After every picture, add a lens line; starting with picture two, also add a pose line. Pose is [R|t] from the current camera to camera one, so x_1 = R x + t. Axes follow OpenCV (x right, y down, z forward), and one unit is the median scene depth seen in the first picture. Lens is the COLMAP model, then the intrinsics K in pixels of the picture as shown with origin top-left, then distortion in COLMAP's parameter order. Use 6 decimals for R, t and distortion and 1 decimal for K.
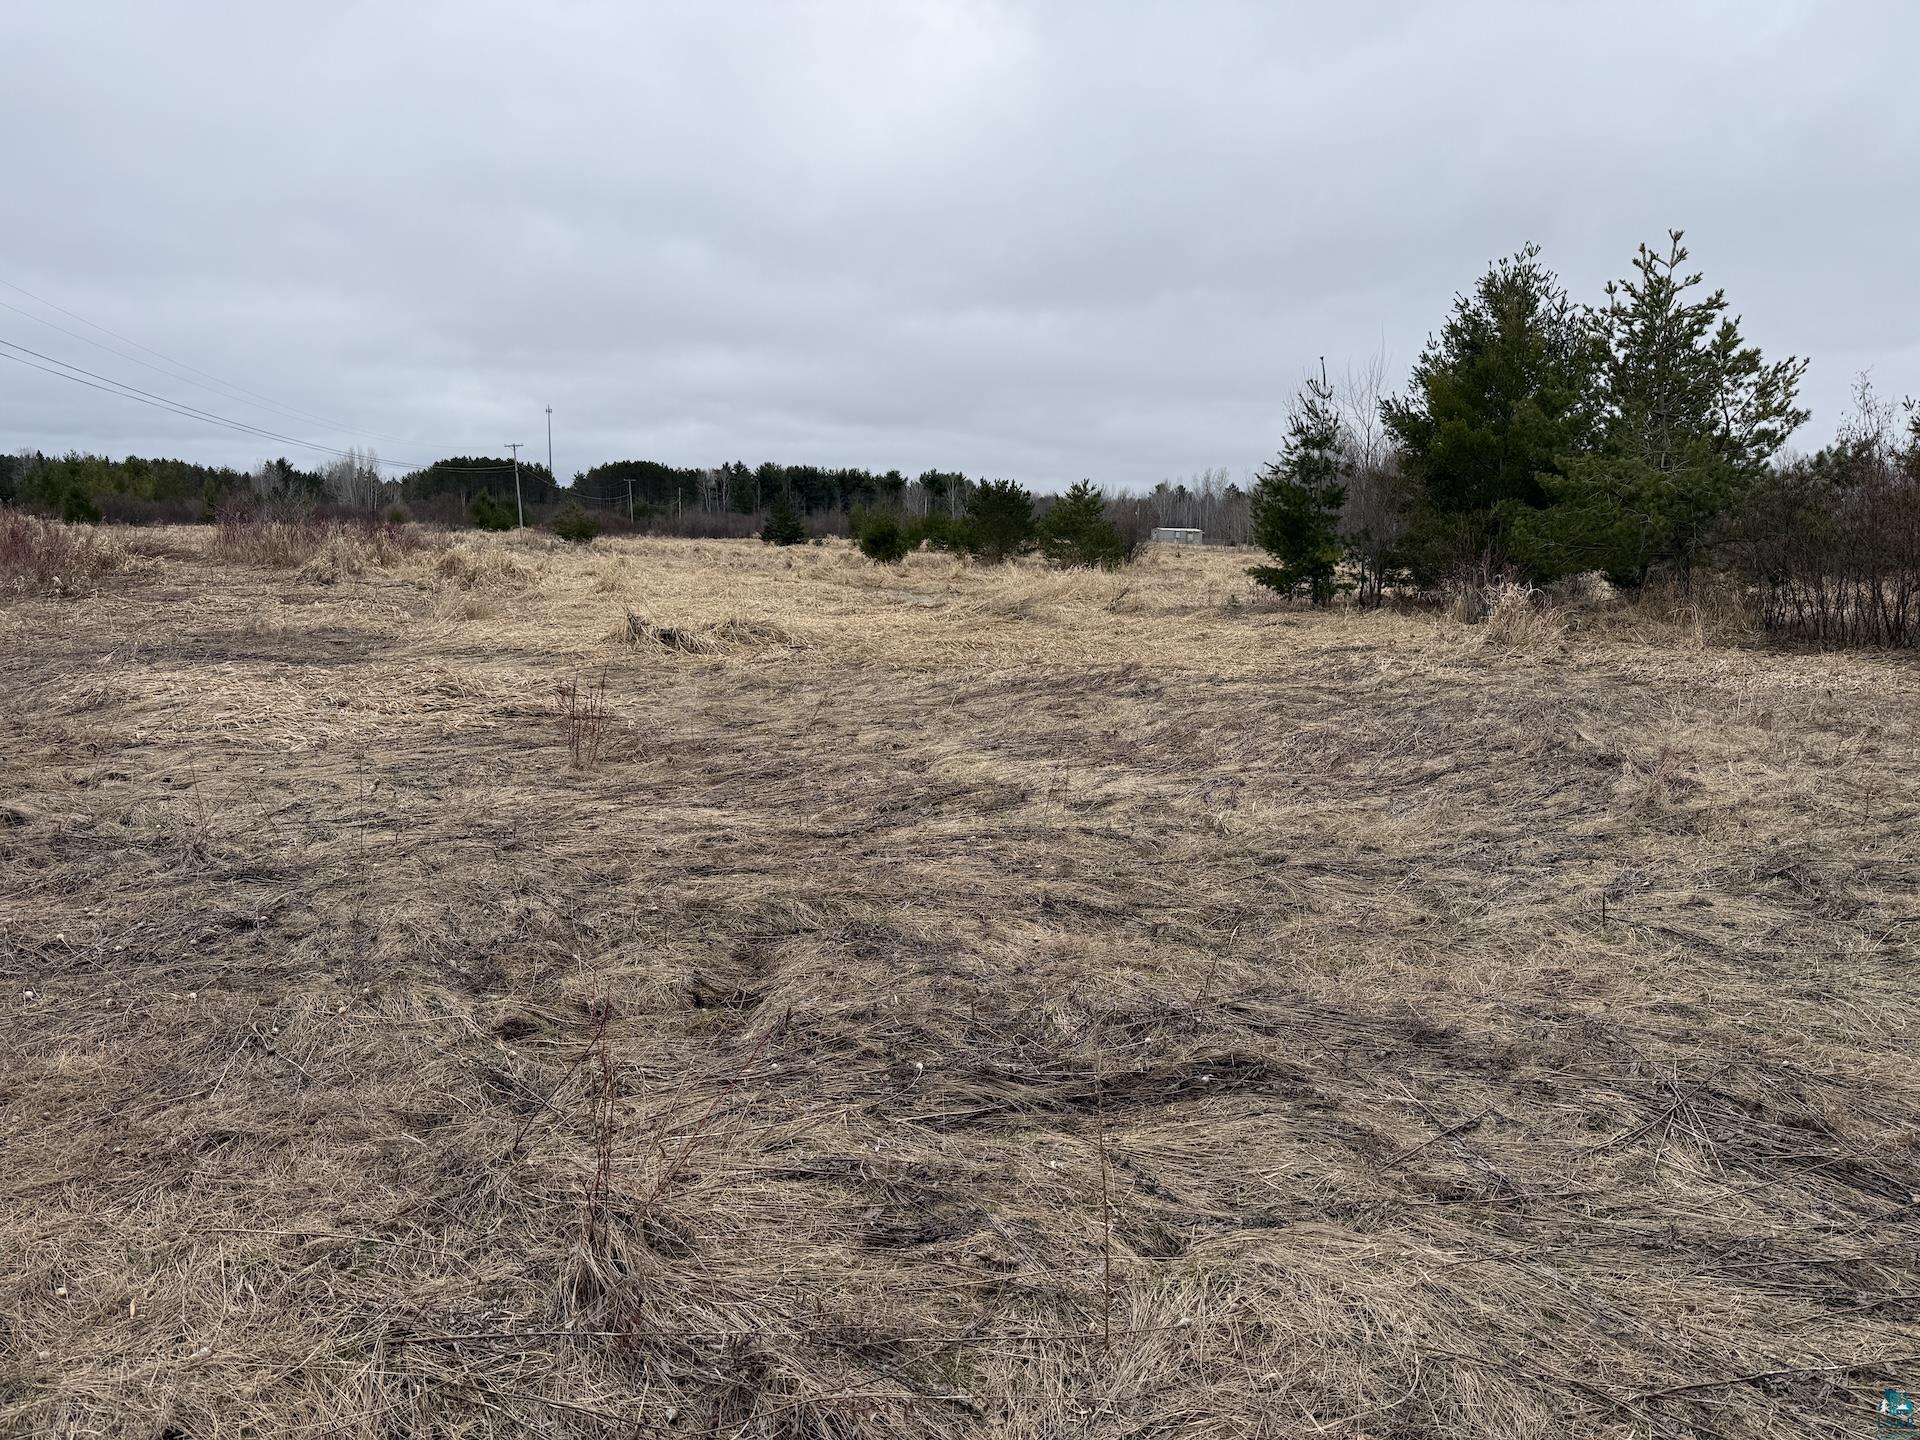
lens RADIAL K [[1333.6, 0, 959.2], [0, 1333.6, 706.5], [0, 0, 1]] dist [-0.001743, -0.002834]
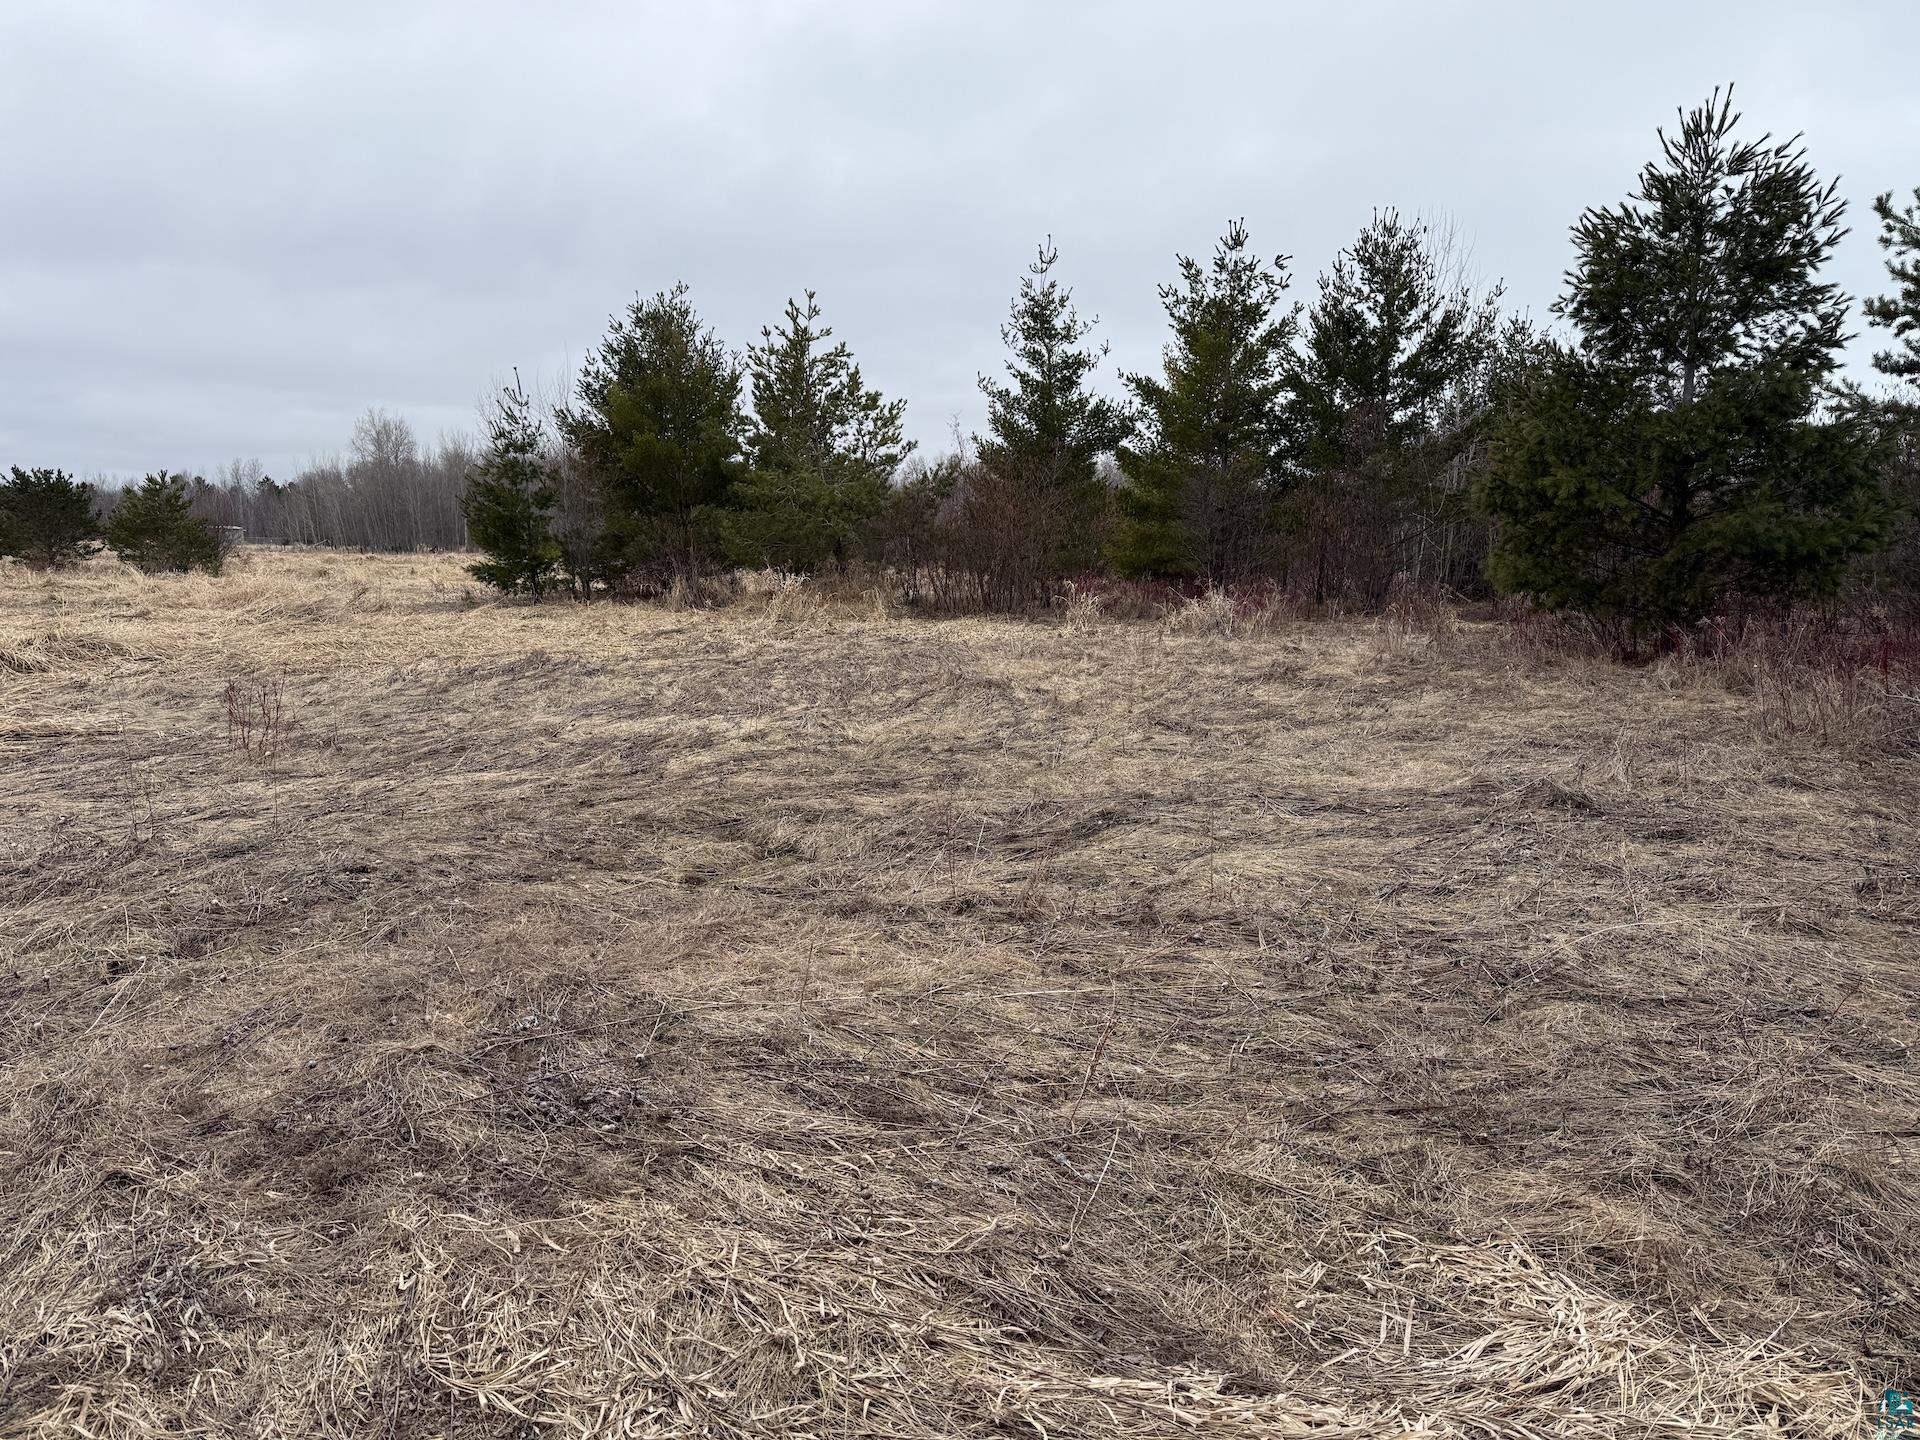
lens RADIAL K [[1333.6, 0, 961.3], [0, 1333.6, 728.6], [0, 0, 1]] dist [-0.001743, -0.002834]
pose [[0.761129, -0.094376, 0.641698, -0.171976], [0.082552, 0.995407, 0.048479, 0.003328], [-0.643325, 0.016075, 0.765424, -0.039808]]
